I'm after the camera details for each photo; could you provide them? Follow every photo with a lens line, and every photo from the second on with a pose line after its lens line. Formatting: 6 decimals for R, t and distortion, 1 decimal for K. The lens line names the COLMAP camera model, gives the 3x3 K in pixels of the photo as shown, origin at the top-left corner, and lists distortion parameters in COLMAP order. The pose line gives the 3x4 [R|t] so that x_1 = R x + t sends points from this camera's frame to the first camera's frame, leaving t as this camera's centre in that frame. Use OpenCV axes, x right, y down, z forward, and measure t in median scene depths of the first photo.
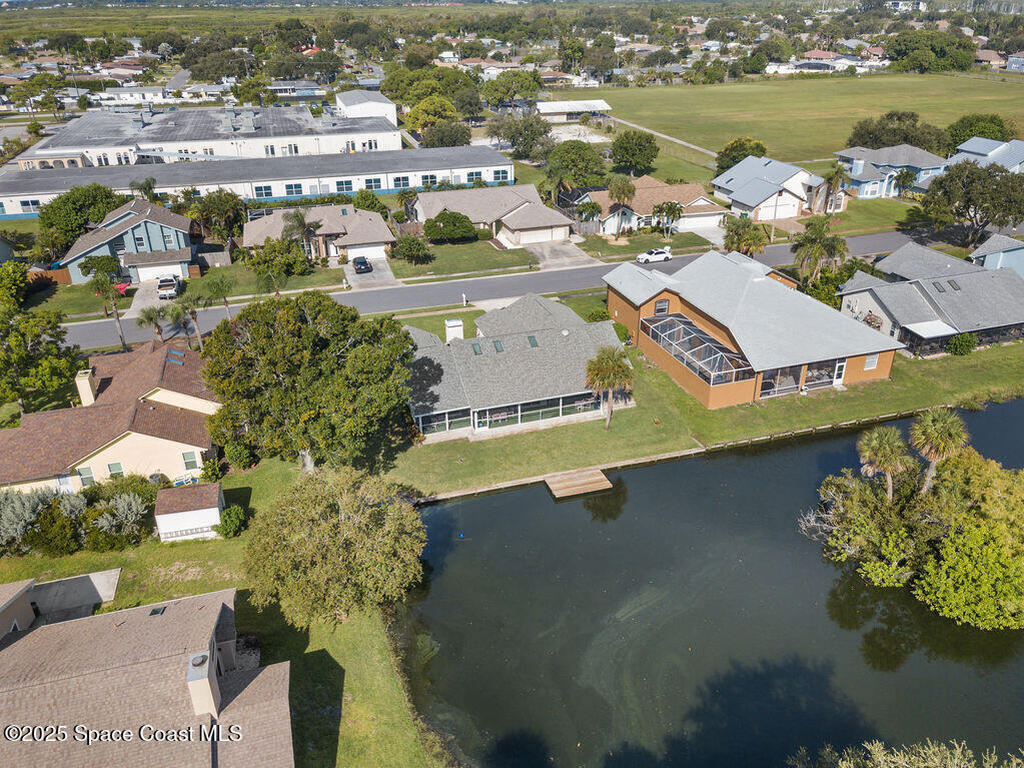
lens RADIAL K [[798.6, 0, 514.0], [0, 798.6, 386.2], [0, 0, 1]] dist [0.019298, 0.007320]
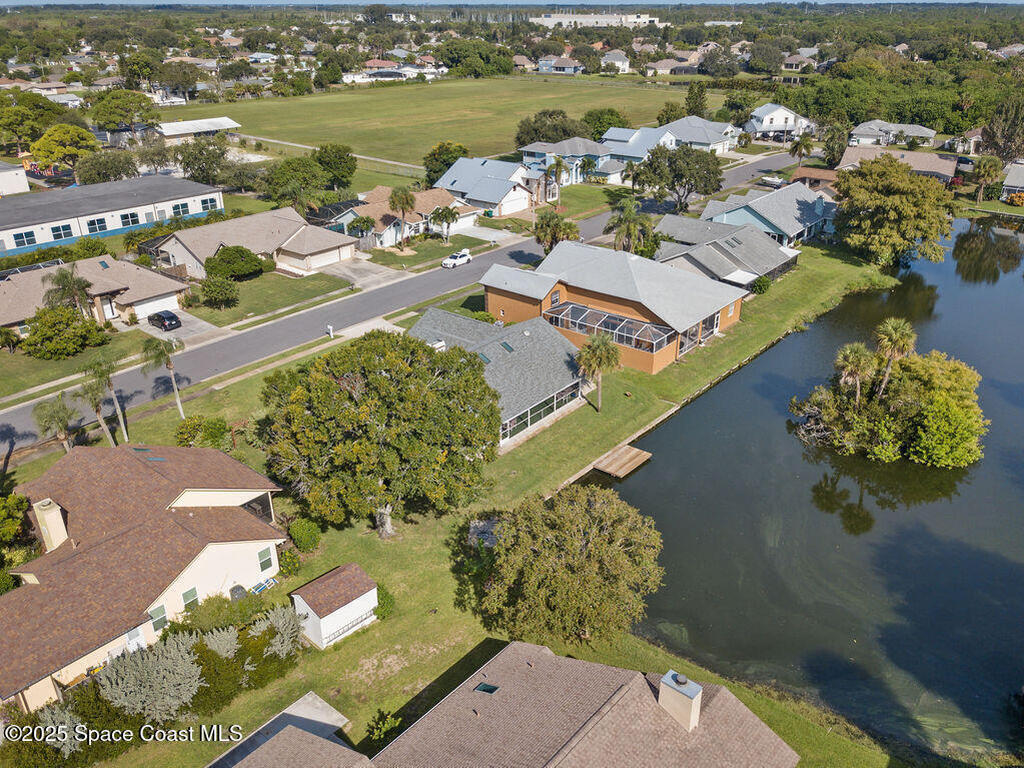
lens RADIAL K [[821.5, 0, 521.6], [0, 821.5, 384.5], [0, 0, 1]] dist [0.001139, 0.001501]
pose [[0.839543, -0.225374, 0.494341, -0.311984], [0.235916, 0.970867, 0.041969, -0.031852], [-0.489398, 0.081388, 0.868254, 0.059535]]
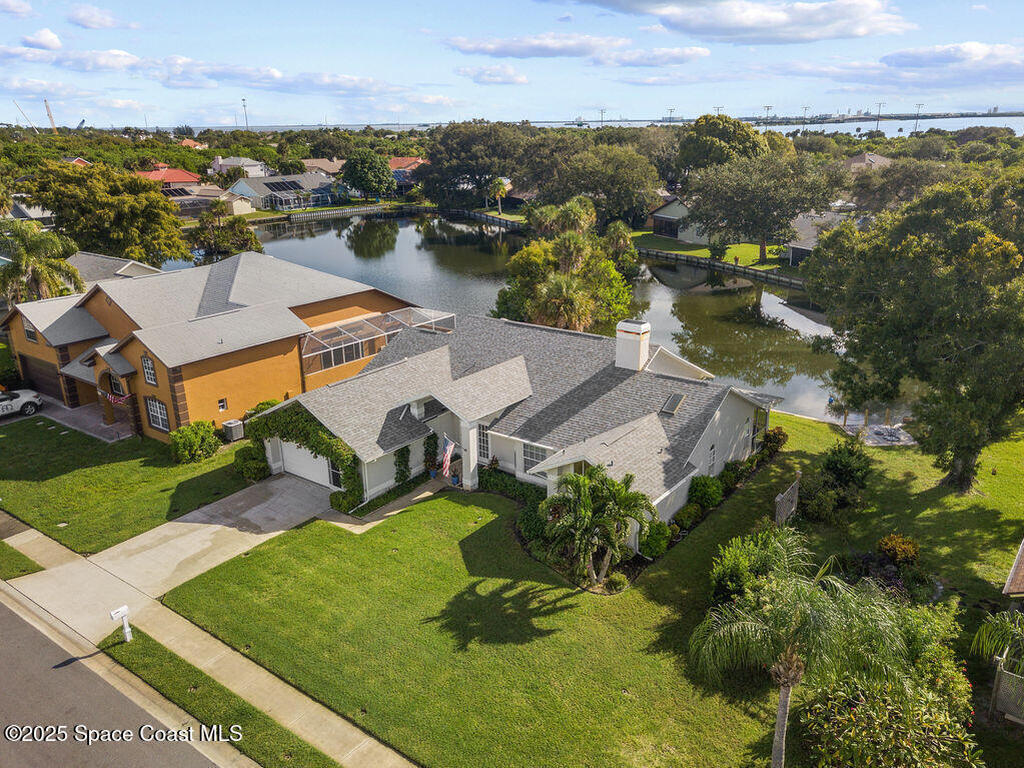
lens RADIAL K [[776.6, 0, 521.7], [0, 776.6, 385.1], [0, 0, 1]] dist [0.009101, 0.005751]
pose [[-0.568684, -0.241380, 0.786342, -0.296605], [0.383377, 0.768011, 0.513011, -0.226463], [-0.727750, 0.593207, -0.344216, 0.808262]]
